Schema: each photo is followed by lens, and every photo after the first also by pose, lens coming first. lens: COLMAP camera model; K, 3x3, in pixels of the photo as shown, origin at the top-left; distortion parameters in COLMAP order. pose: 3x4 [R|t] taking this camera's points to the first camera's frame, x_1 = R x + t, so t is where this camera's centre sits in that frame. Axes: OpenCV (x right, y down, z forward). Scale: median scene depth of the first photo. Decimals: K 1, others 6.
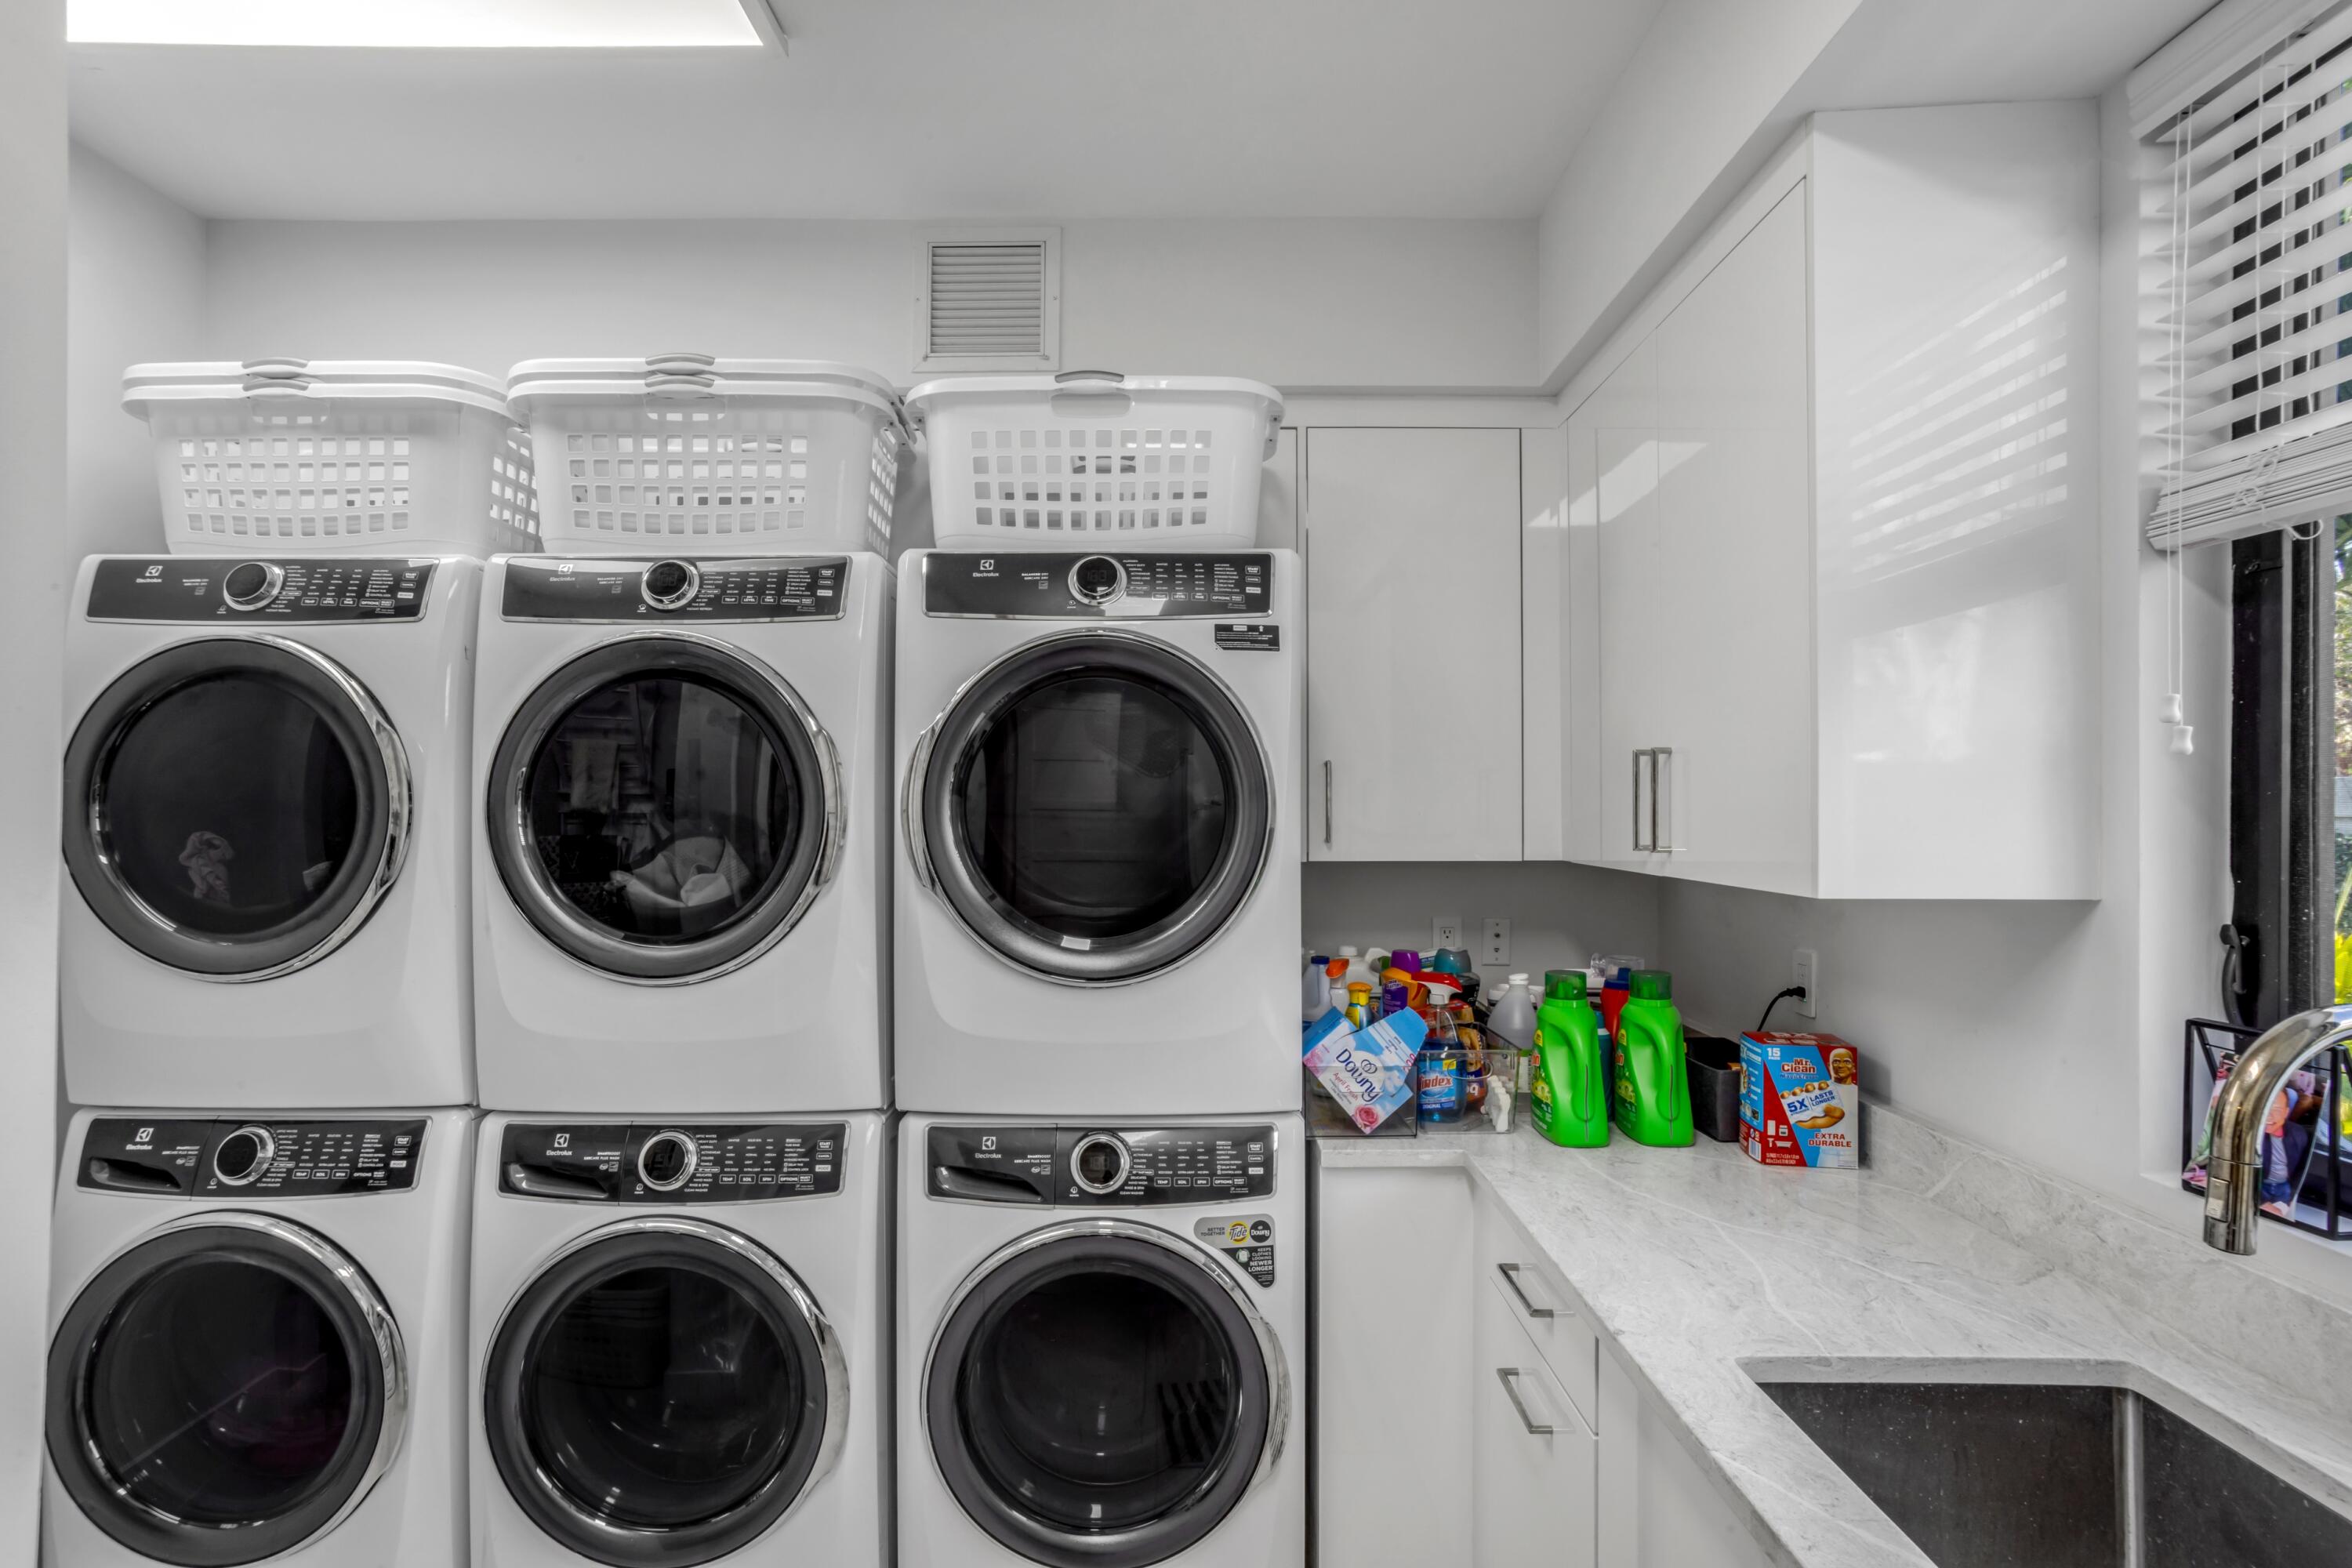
lens RADIAL K [[1145.0, 0, 1144.1], [0, 1145.0, 795.6], [0, 0, 1]] dist [-0.029997, 0.009924]
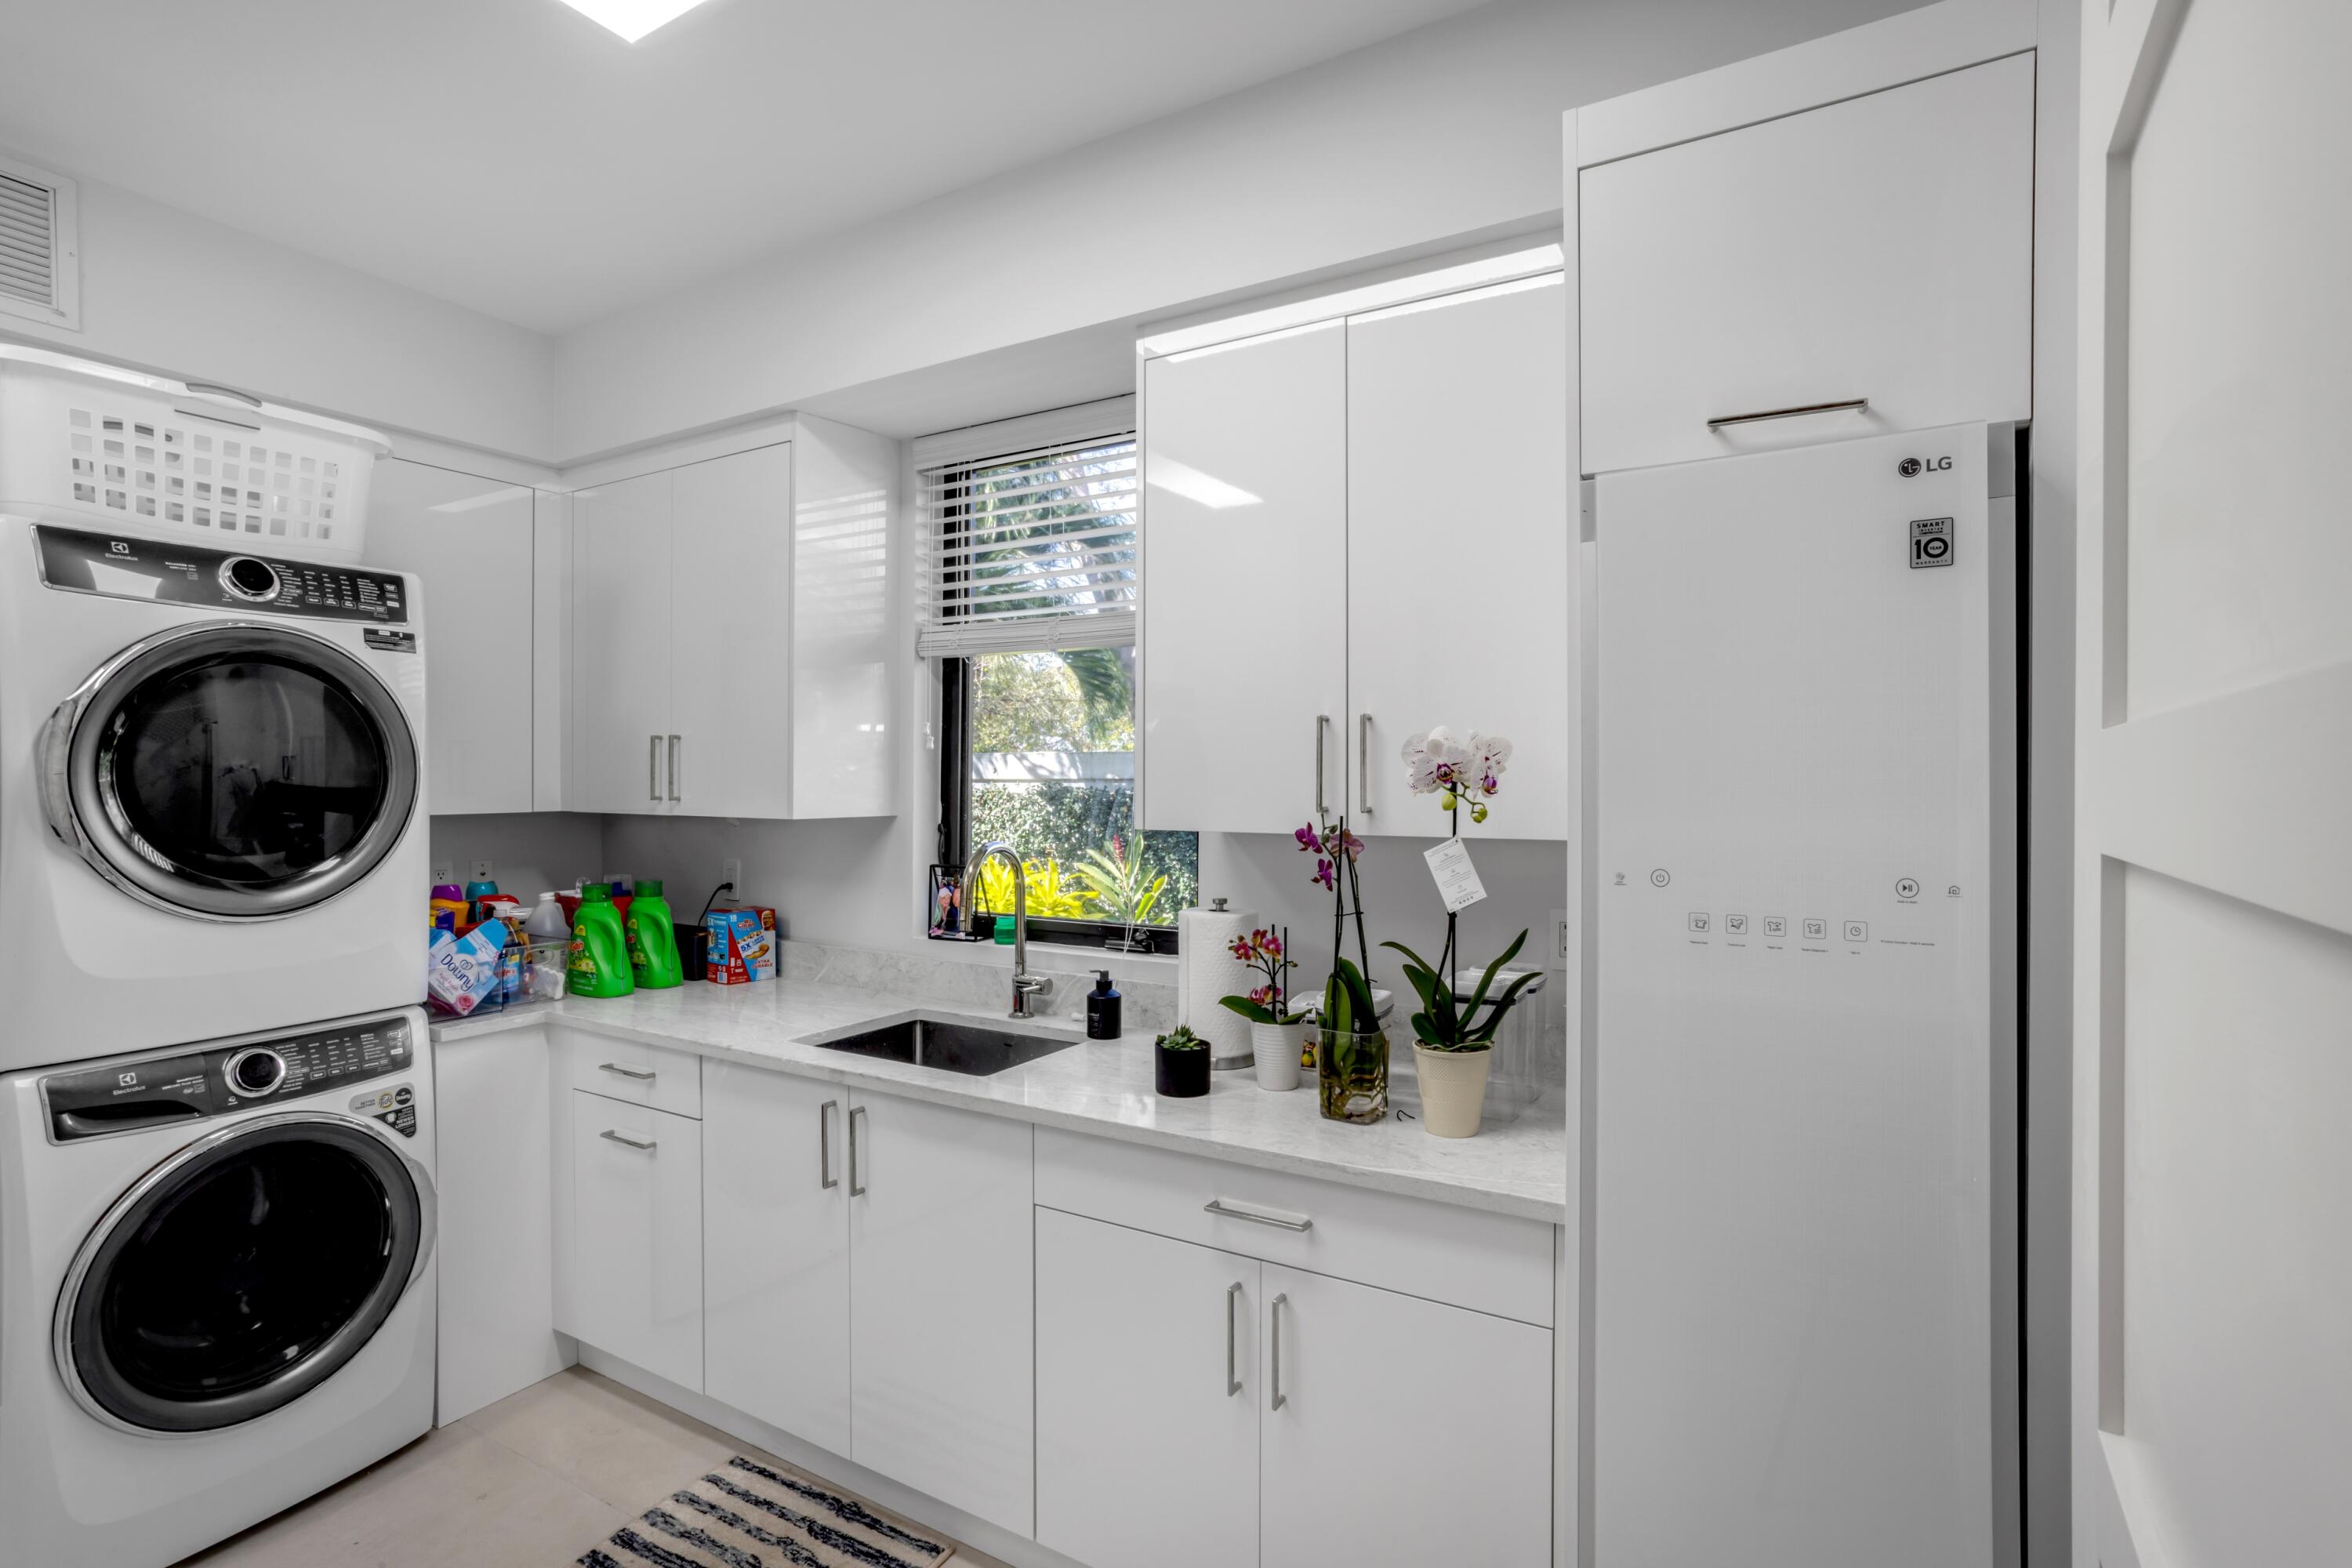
lens RADIAL K [[1145.0, 0, 1178.3], [0, 1145.0, 778.7], [0, 0, 1]] dist [-0.029997, 0.009924]
pose [[0.501675, -0.005167, 0.865041, -0.569331], [-0.009556, 0.999888, 0.011515, -0.005543], [-0.865003, -0.014043, 0.501570, -0.413360]]
